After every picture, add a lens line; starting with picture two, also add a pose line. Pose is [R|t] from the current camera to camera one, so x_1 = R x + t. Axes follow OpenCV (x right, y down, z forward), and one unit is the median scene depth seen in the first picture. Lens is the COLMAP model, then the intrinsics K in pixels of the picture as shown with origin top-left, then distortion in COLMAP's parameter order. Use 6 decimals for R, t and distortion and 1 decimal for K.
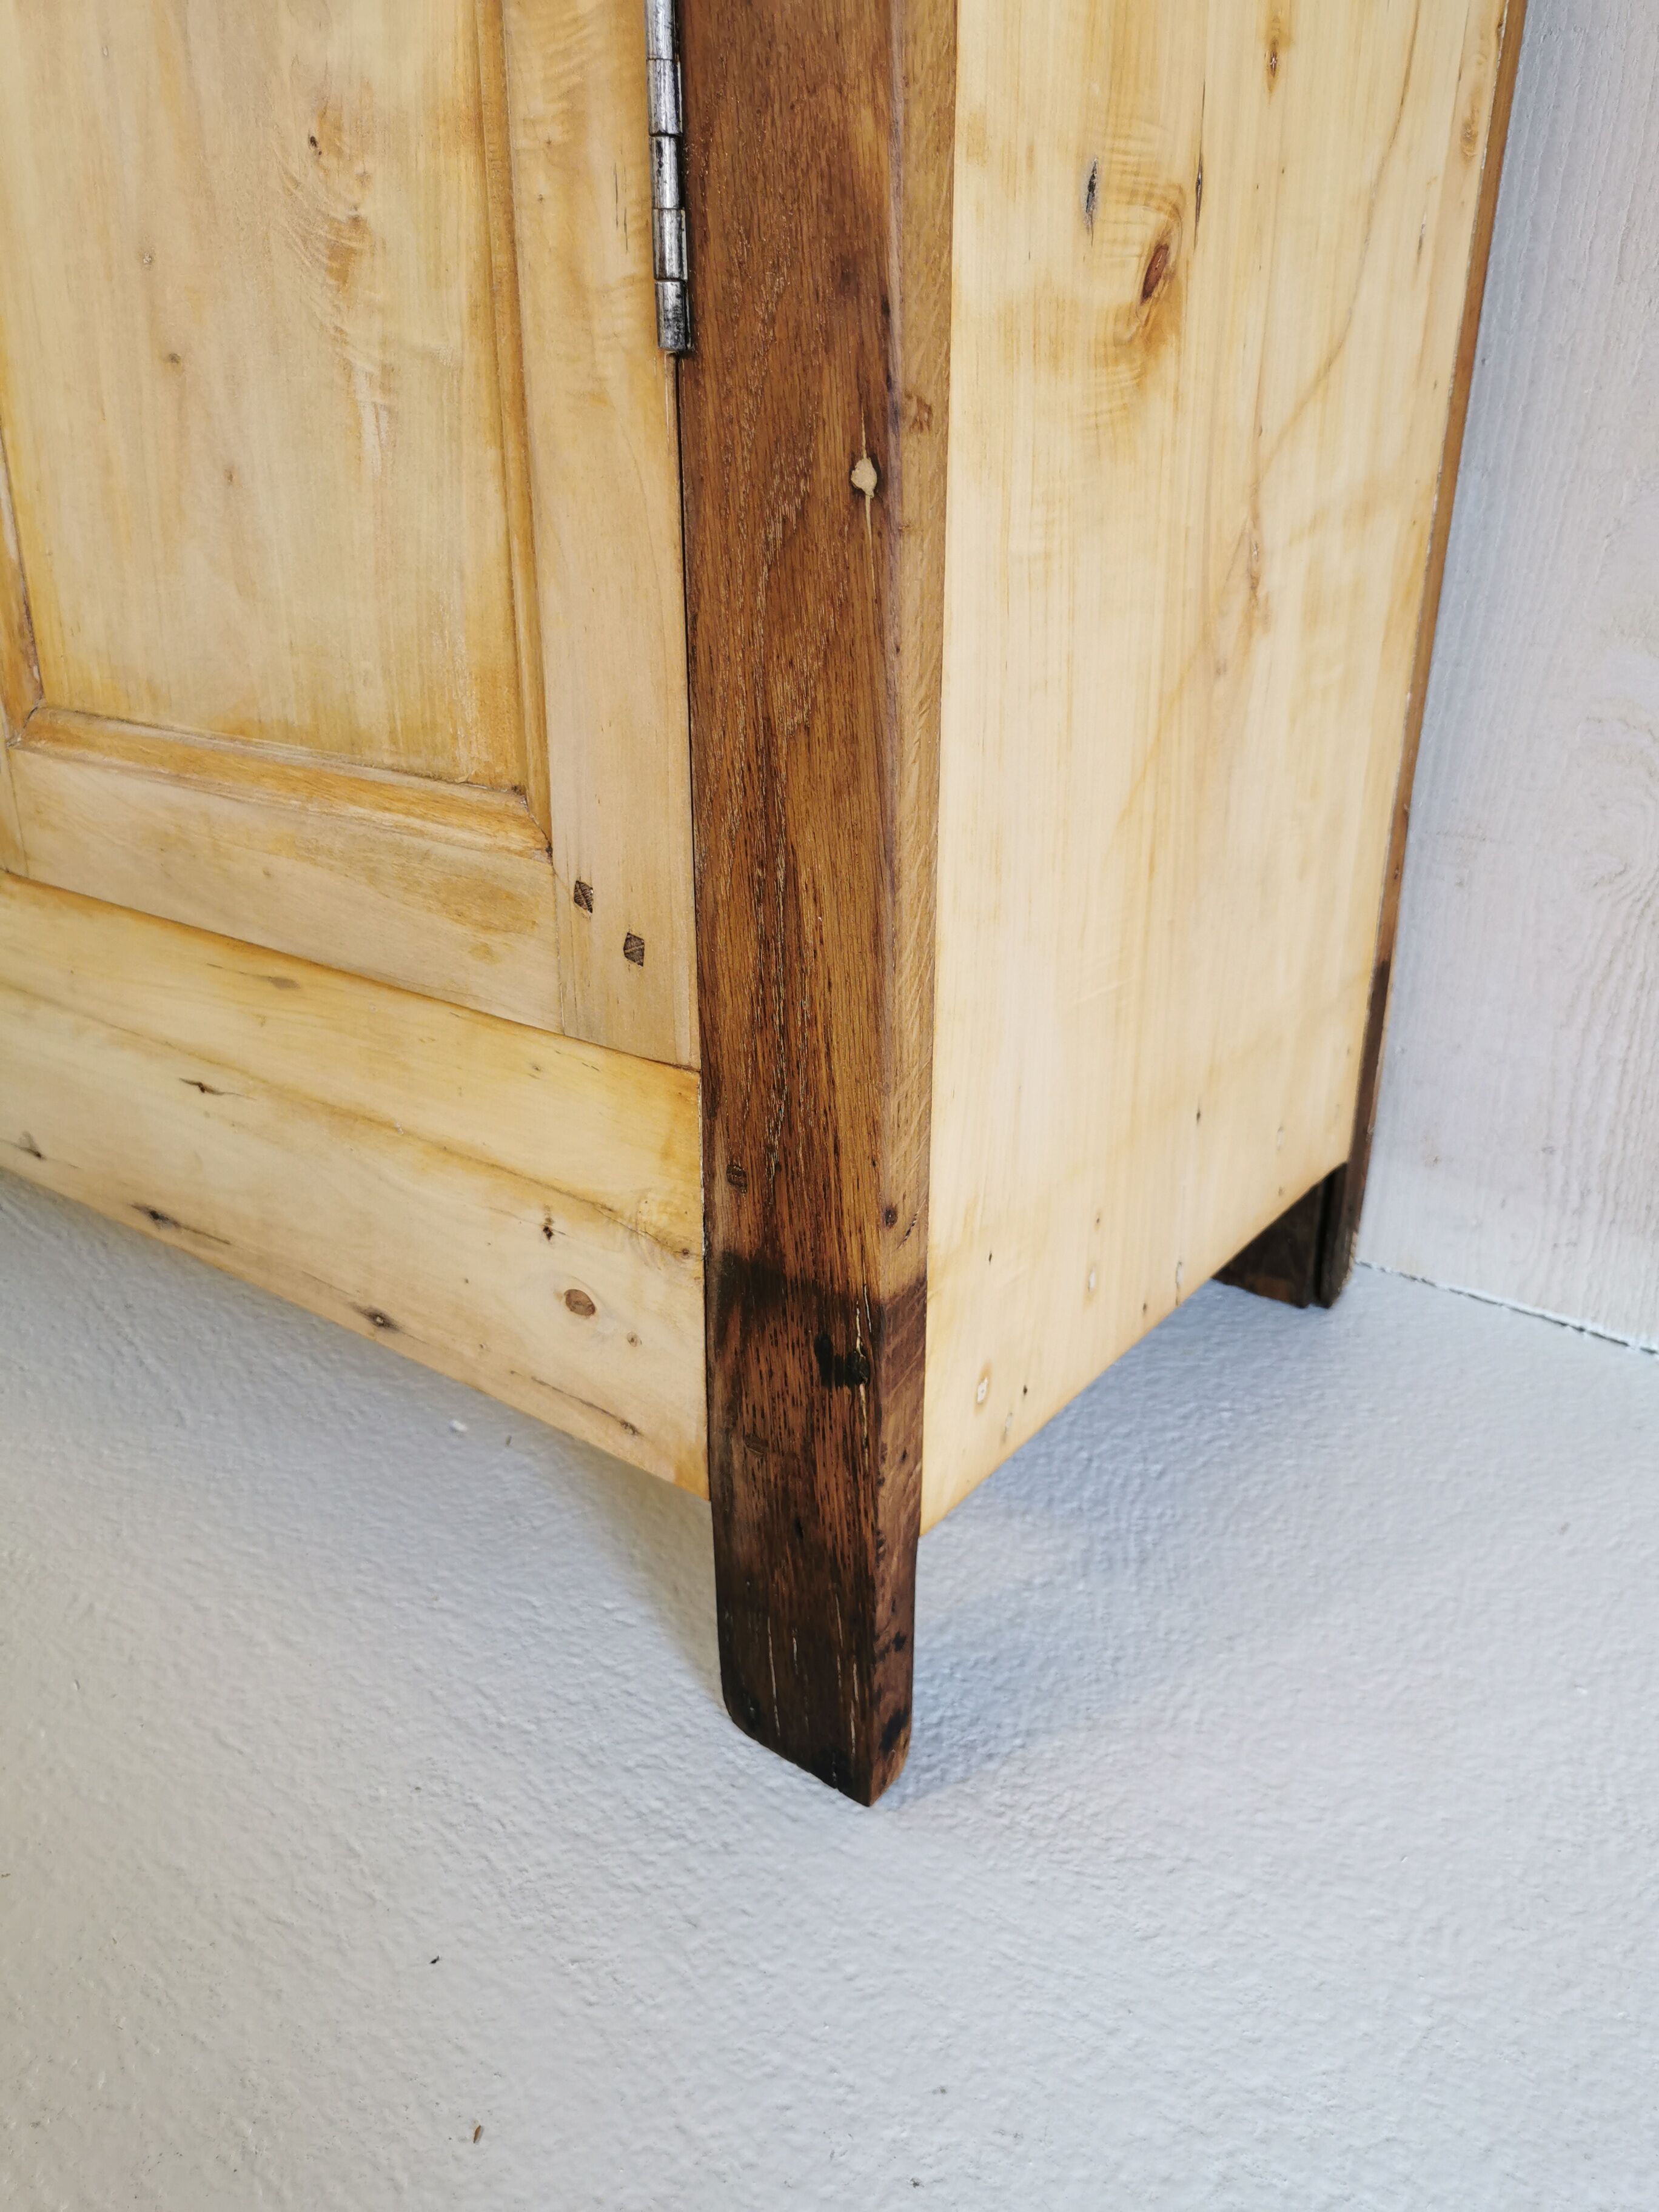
lens RADIAL K [[1694.9, 0, 825.2], [0, 1694.9, 1101.4], [0, 0, 1]] dist [0.051393, -0.045909]
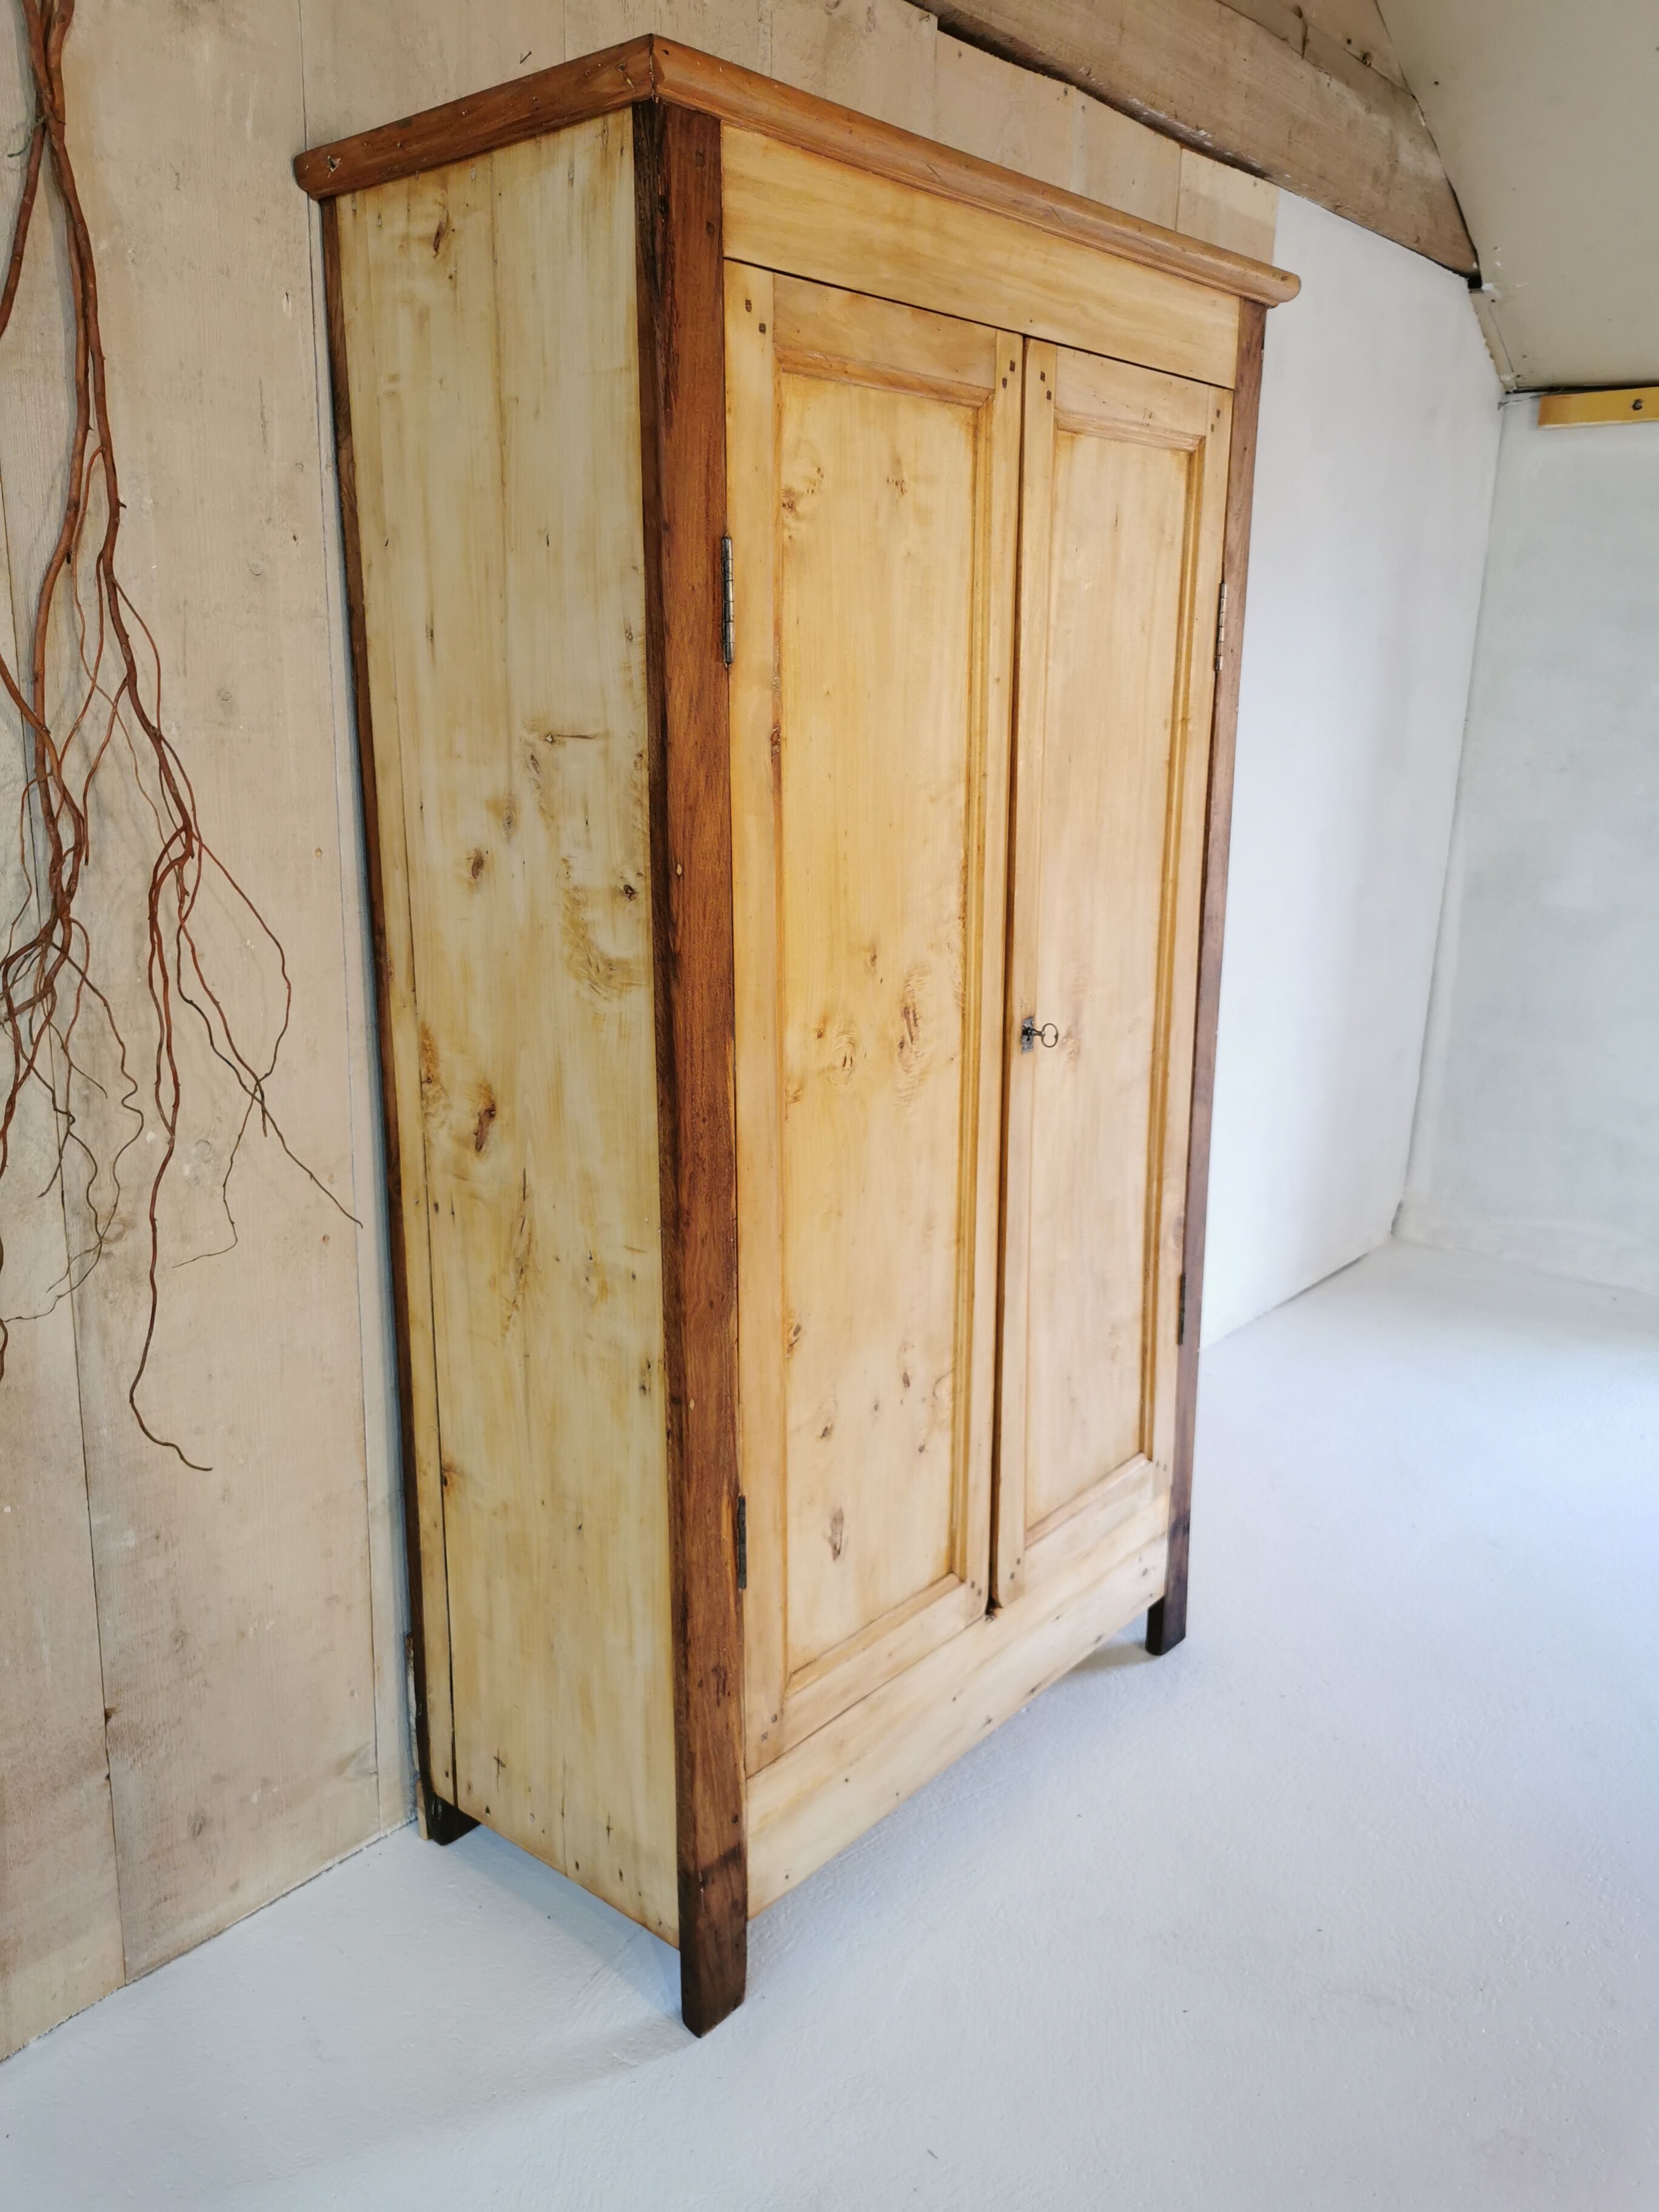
lens RADIAL K [[1694.9, 0, 829.1], [0, 1694.9, 1109.8], [0, 0, 1]] dist [0.051393, -0.045909]
pose [[0.064200, -0.251602, 0.965699, -3.715257], [0.387801, 0.897930, 0.208165, -1.931027], [-0.919505, 0.361135, 0.155218, 0.716267]]
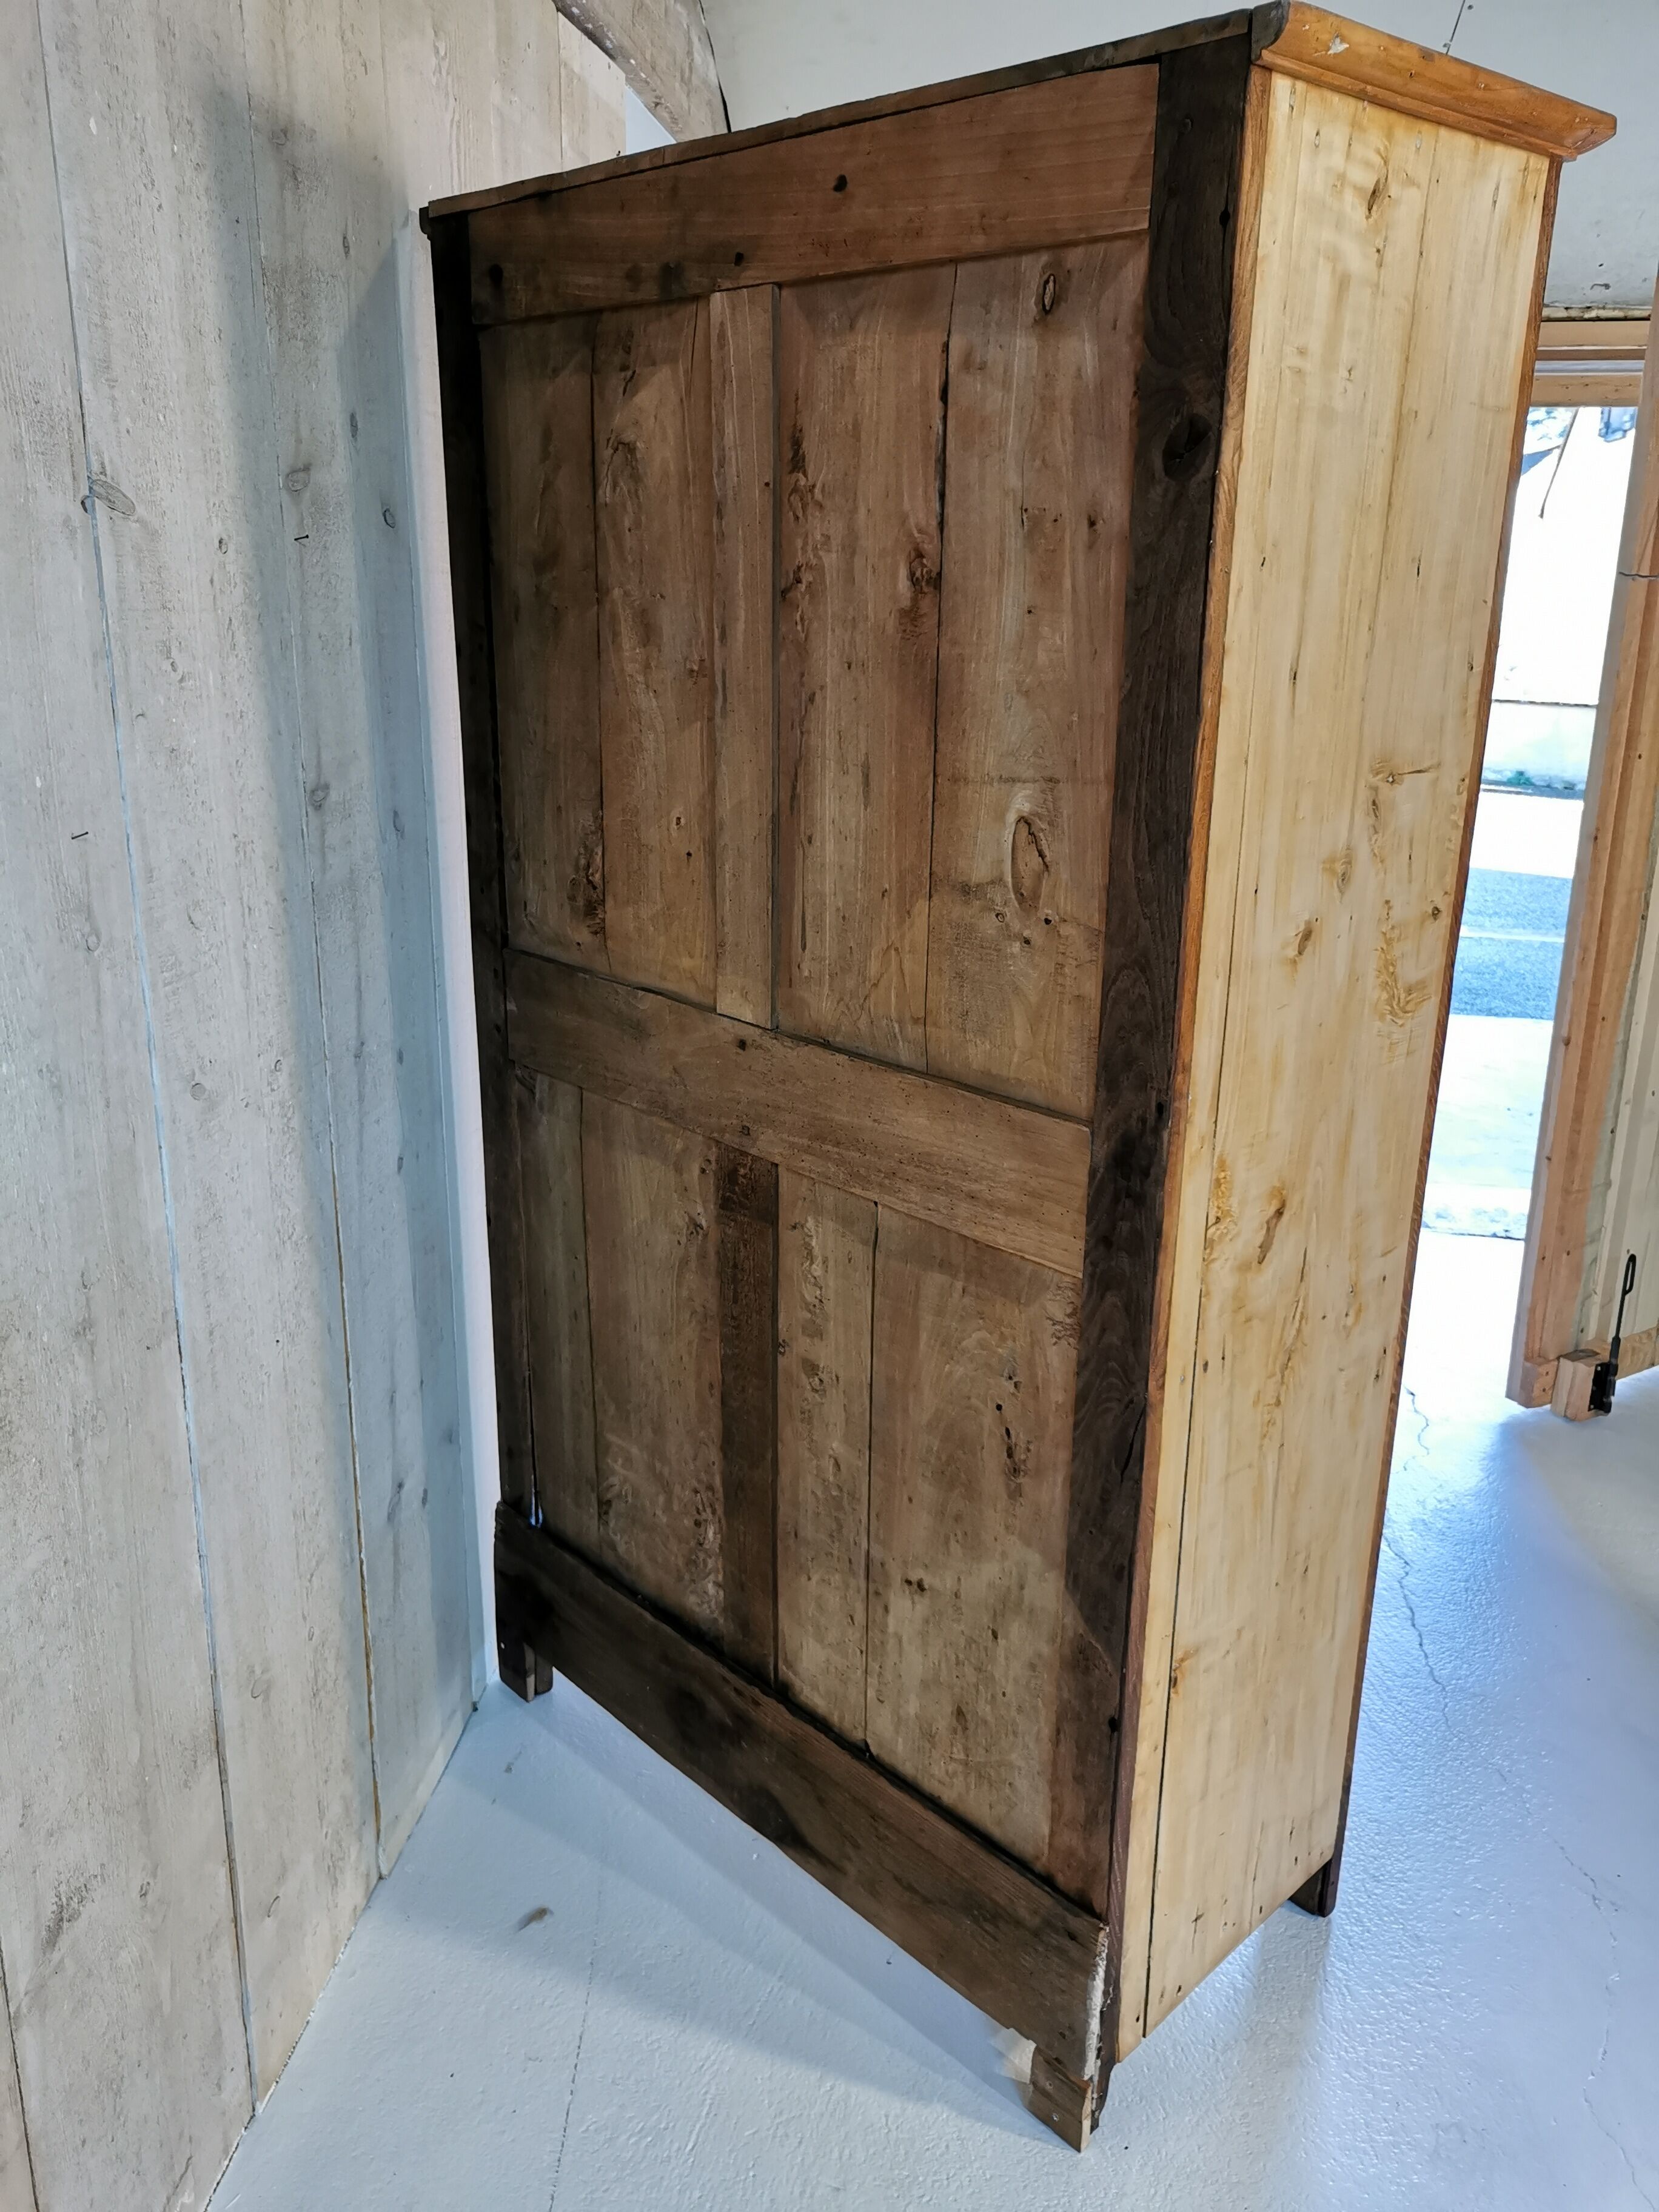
lens RADIAL K [[1694.9, 0, 840.4], [0, 1694.9, 1093.1], [0, 0, 1]] dist [0.051393, -0.045909]
pose [[-0.982448, -0.075680, 0.170495, -0.814698], [0.055740, 0.753139, 0.655496, -3.350049], [-0.178014, 0.653494, -0.735701, 3.497296]]
